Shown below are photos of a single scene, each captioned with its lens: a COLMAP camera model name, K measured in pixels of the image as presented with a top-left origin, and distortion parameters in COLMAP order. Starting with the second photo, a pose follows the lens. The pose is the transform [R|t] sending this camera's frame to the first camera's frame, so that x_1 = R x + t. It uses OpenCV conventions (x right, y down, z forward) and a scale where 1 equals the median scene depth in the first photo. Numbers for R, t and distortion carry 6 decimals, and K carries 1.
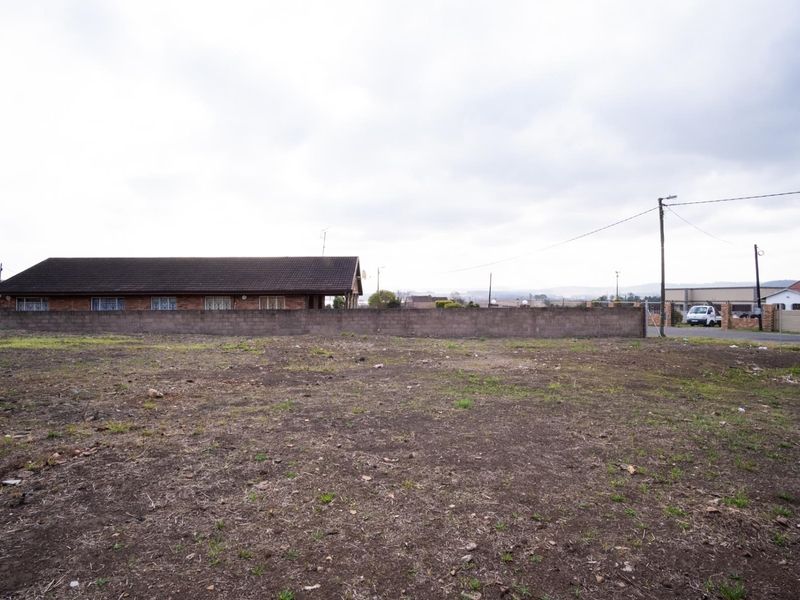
lens RADIAL K [[478.6, 0, 402.7], [0, 478.6, 297.9], [0, 0, 1]] dist [-0.033503, 0.008832]
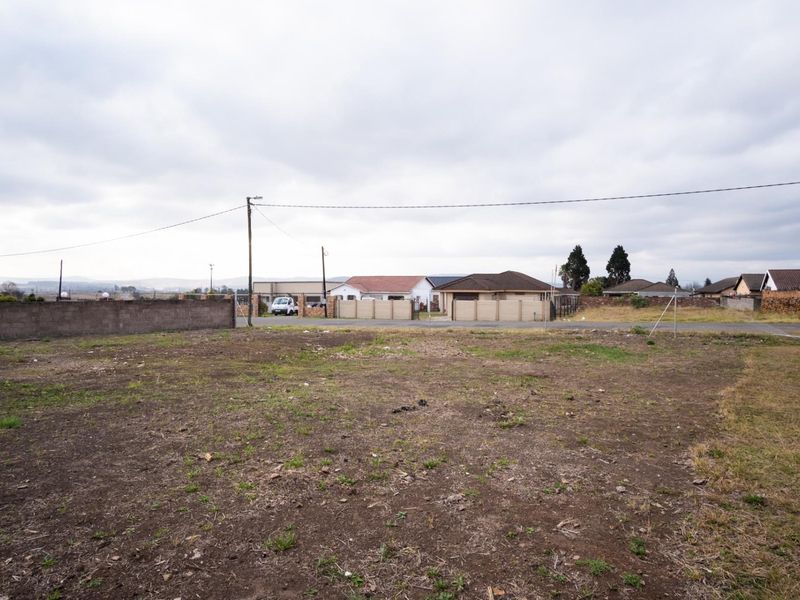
lens RADIAL K [[478.6, 0, 402.7], [0, 478.6, 297.9], [0, 0, 1]] dist [-0.033503, 0.008832]
pose [[0.692943, -0.008723, 0.720939, 0.006822], [-0.002802, 0.999887, 0.014792, 0.000276], [-0.720987, -0.012270, 0.692840, -0.002370]]
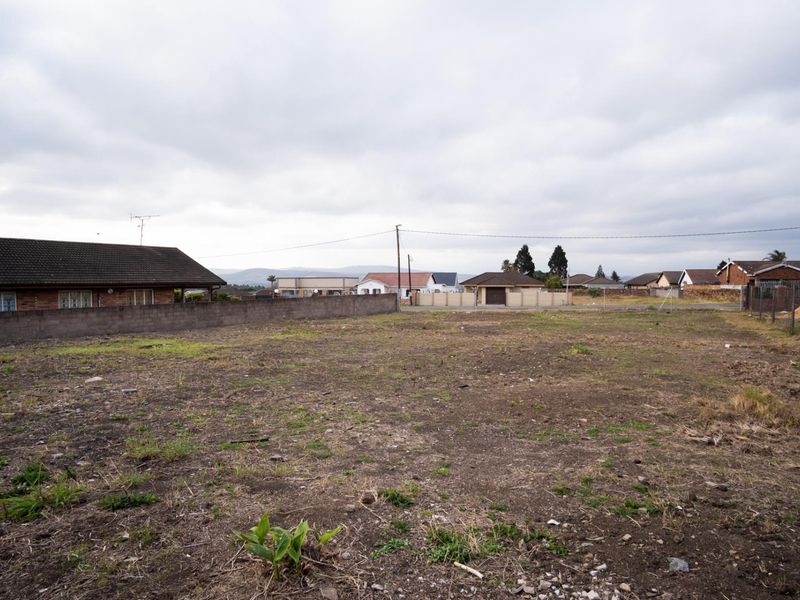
lens RADIAL K [[478.6, 0, 402.7], [0, 478.6, 297.9], [0, 0, 1]] dist [-0.033503, 0.008832]
pose [[0.560663, -0.027994, 0.827571, -0.834804], [0.002038, 0.999472, 0.032428, -0.017273], [-0.828042, -0.016494, 0.560424, 0.070830]]
